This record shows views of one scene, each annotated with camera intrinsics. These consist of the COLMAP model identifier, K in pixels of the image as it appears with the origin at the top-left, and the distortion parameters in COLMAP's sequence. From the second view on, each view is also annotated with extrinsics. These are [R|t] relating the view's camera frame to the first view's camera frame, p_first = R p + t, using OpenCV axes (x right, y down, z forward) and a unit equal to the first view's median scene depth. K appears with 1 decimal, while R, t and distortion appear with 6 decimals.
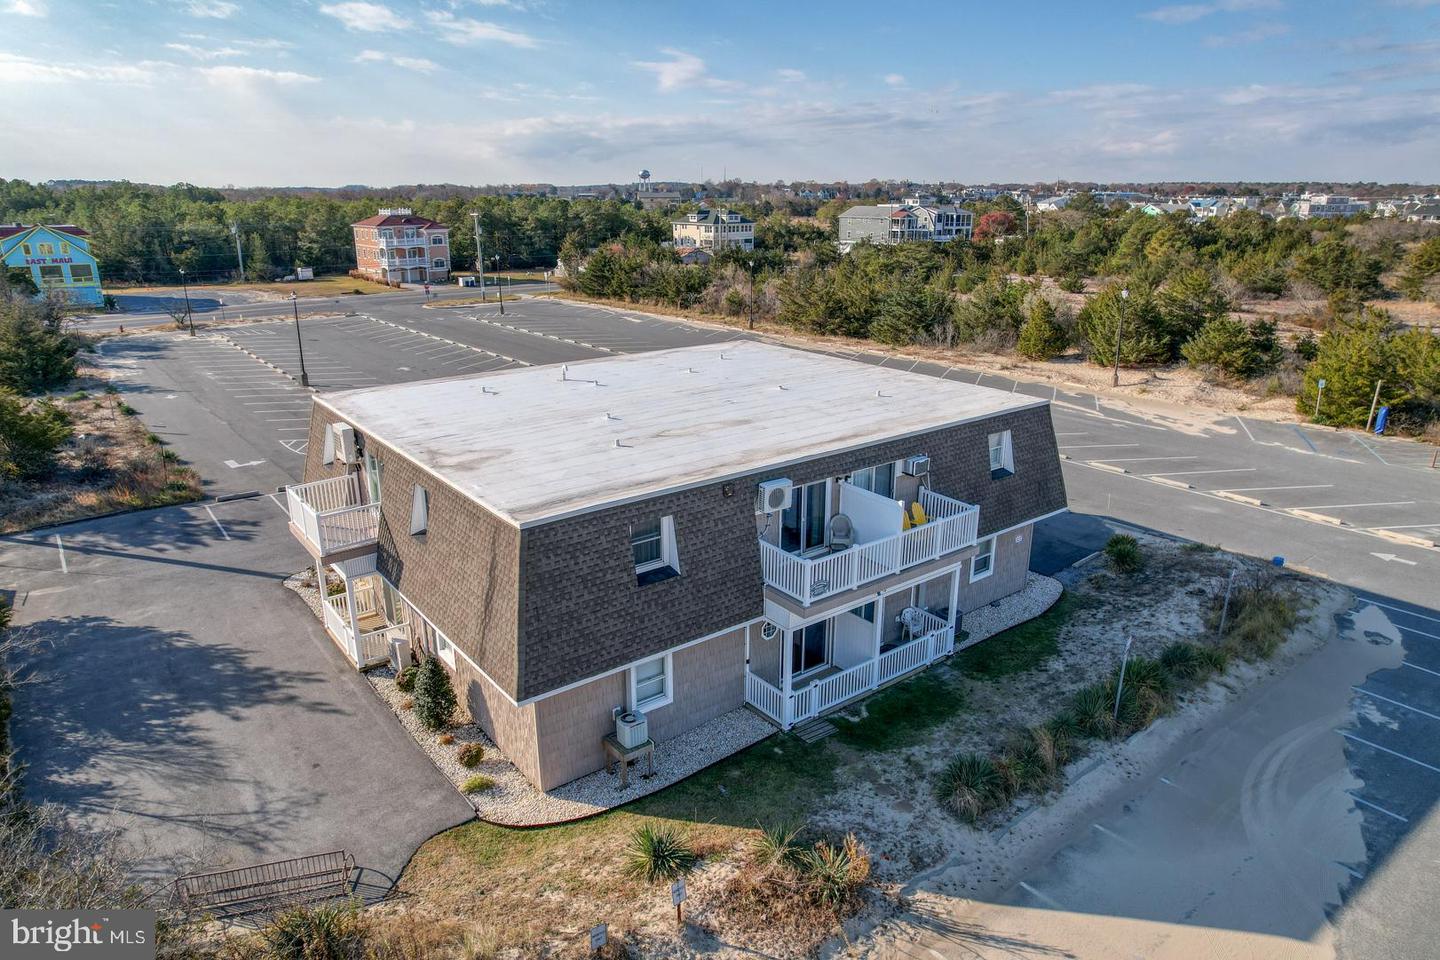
lens RADIAL K [[925.8, 0, 715.7], [0, 925.8, 482.0], [0, 0, 1]] dist [-0.074256, 0.063732]
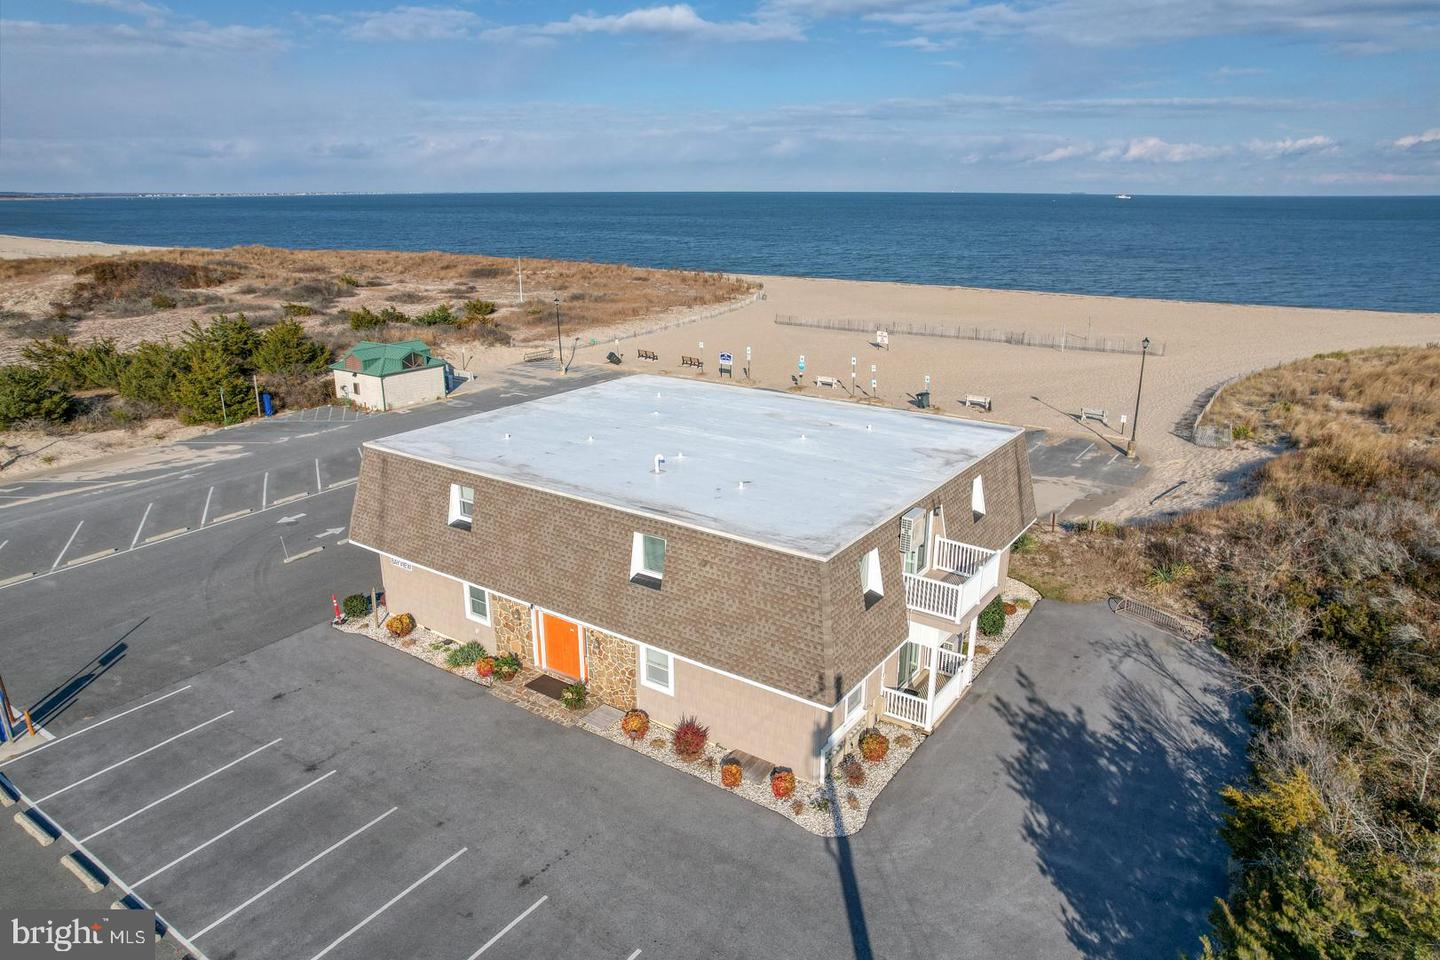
lens RADIAL K [[925.8, 0, 715.7], [0, 925.8, 482.0], [0, 0, 1]] dist [-0.074256, 0.063732]
pose [[-0.302077, -0.286421, 0.909238, -1.153764], [0.290180, 0.880905, 0.373902, -0.485331], [-0.908045, 0.376790, -0.182987, 1.289791]]
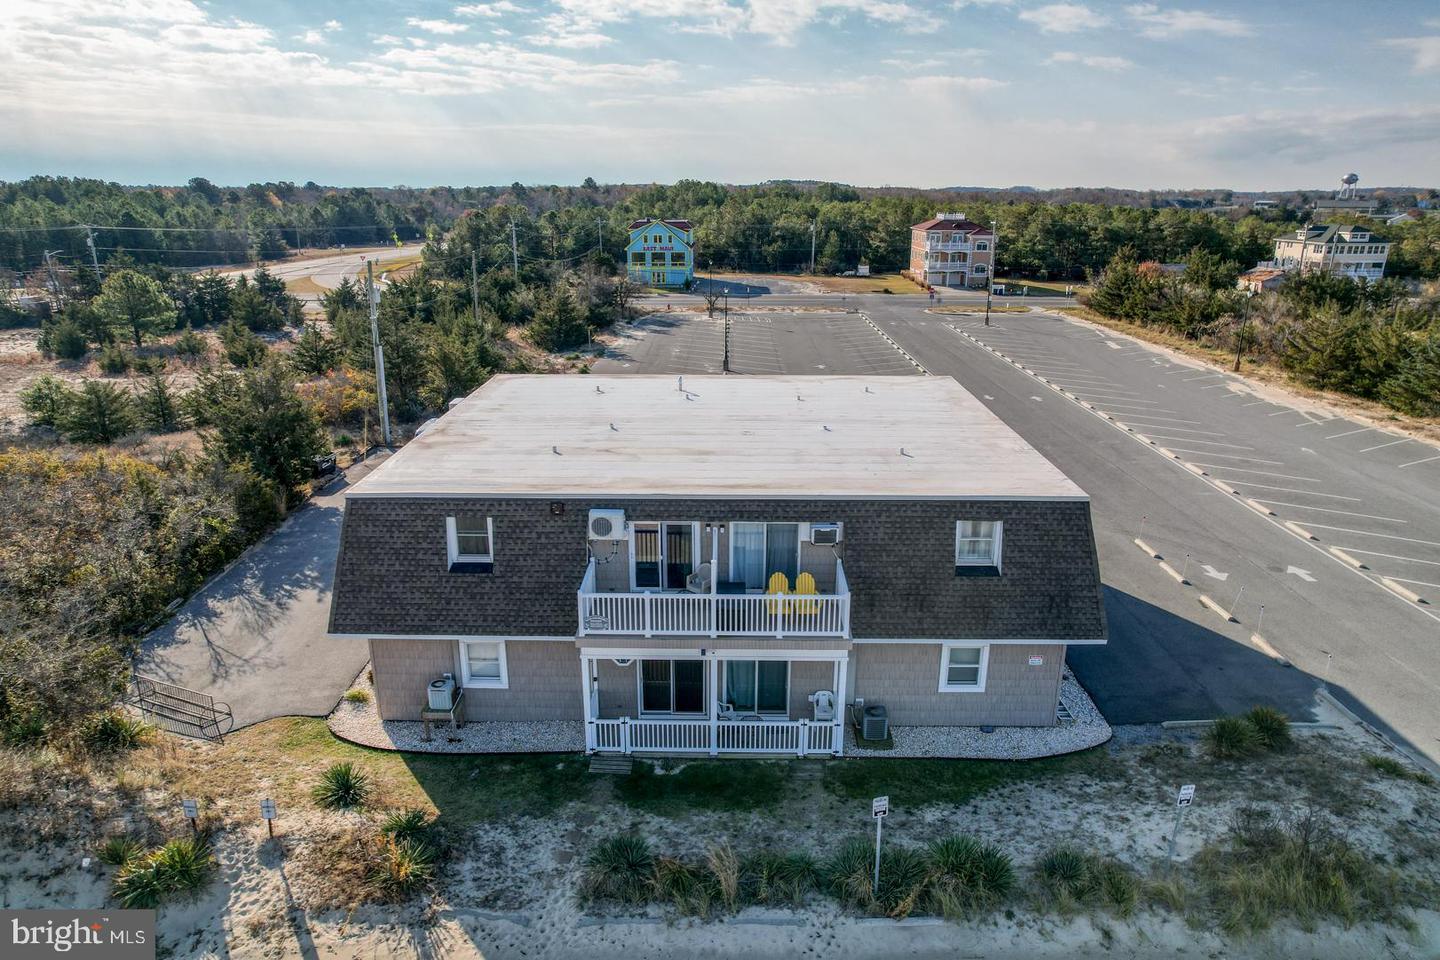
lens RADIAL K [[925.8, 0, 715.7], [0, 925.8, 482.0], [0, 0, 1]] dist [-0.074256, 0.063732]
pose [[0.781869, 0.190031, -0.593776, 0.599962], [-0.190974, 0.979632, 0.062050, -0.093258], [0.593473, 0.064880, 0.802235, 0.204414]]
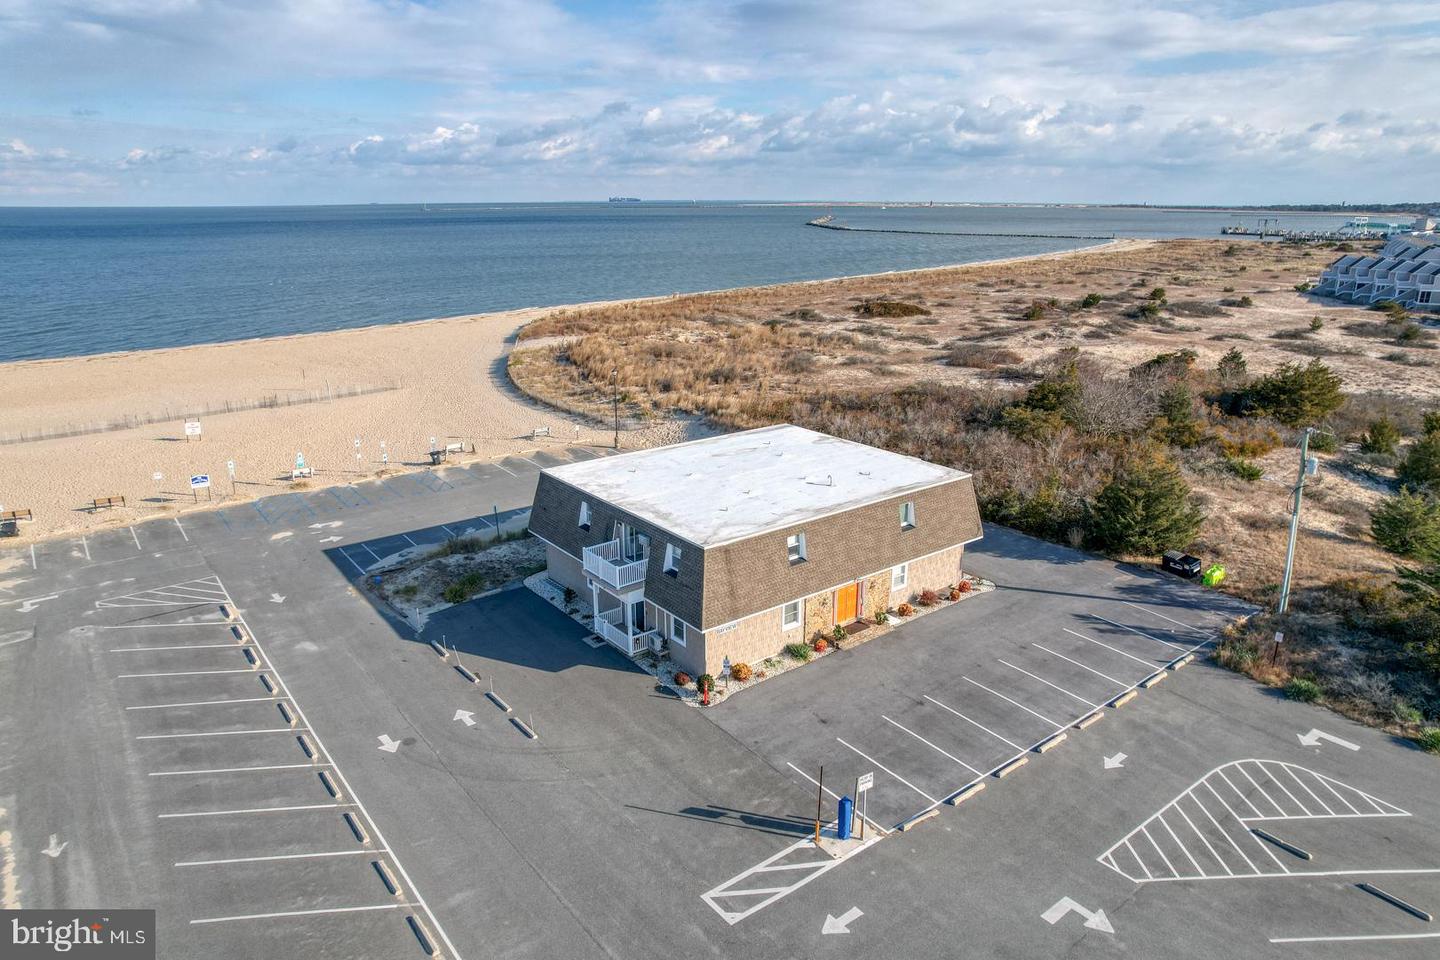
lens RADIAL K [[933.5, 0, 723.1], [0, 933.5, 477.0], [0, 0, 1]] dist [-0.039177, -0.000559]
pose [[-0.999962, 0.004752, -0.007364, 0.027608], [-0.000207, 0.827253, 0.561830, -1.134864], [0.008762, 0.561810, -0.827220, 2.607367]]
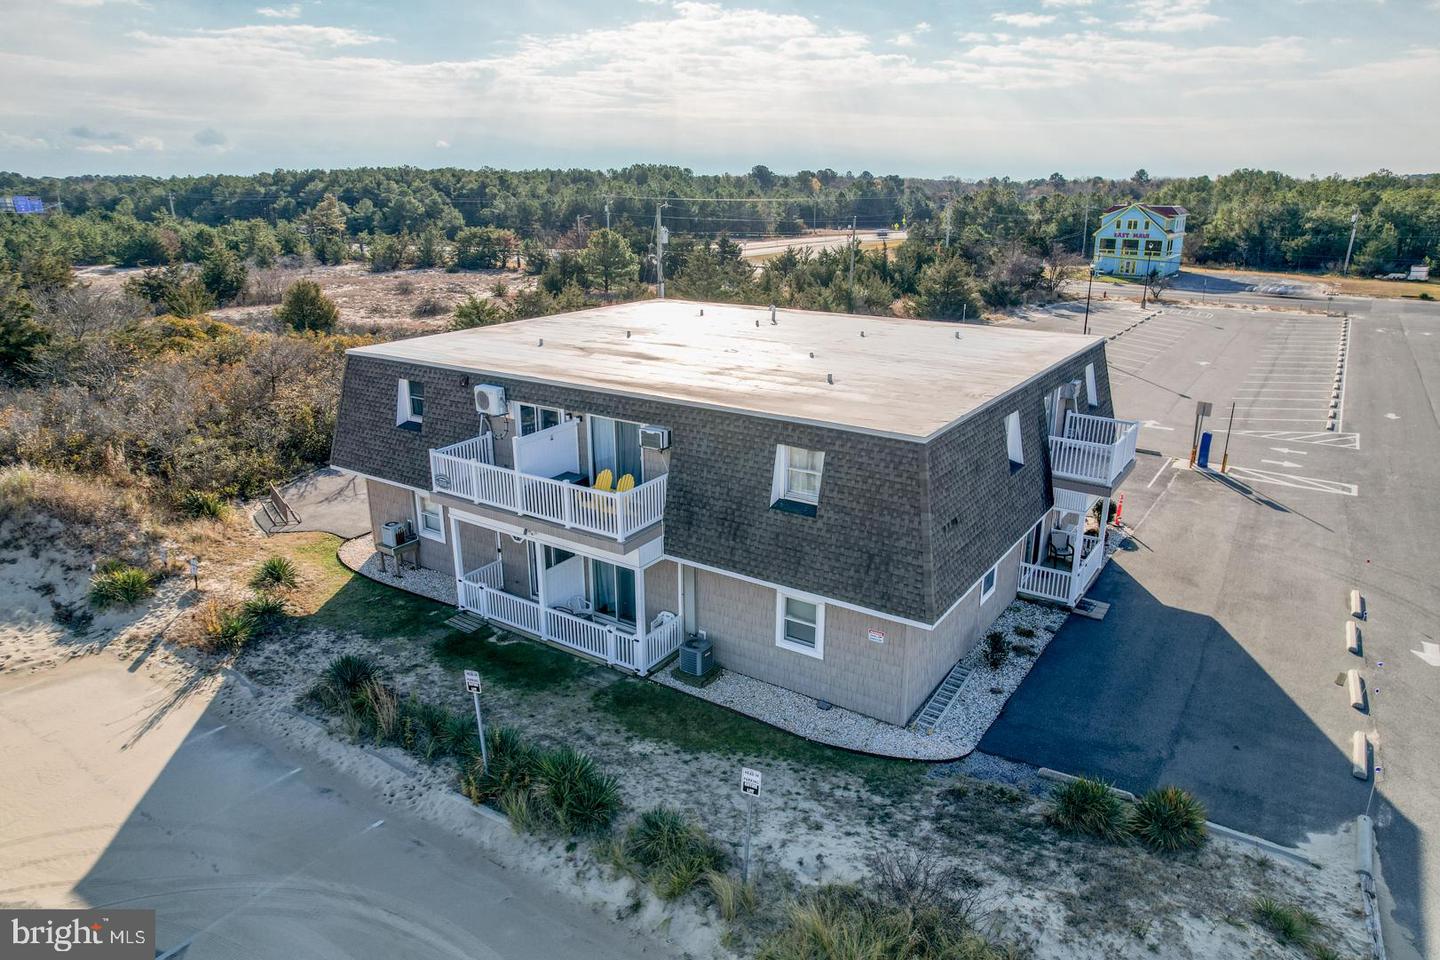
lens RADIAL K [[925.2, 0, 716.9], [0, 925.2, 473.0], [0, 0, 1]] dist [-0.080160, 0.073142]
pose [[0.312736, 0.283131, -0.906661, 0.923316], [-0.287217, 0.938043, 0.193860, -0.152921], [0.905374, 0.199781, 0.374679, 0.682580]]
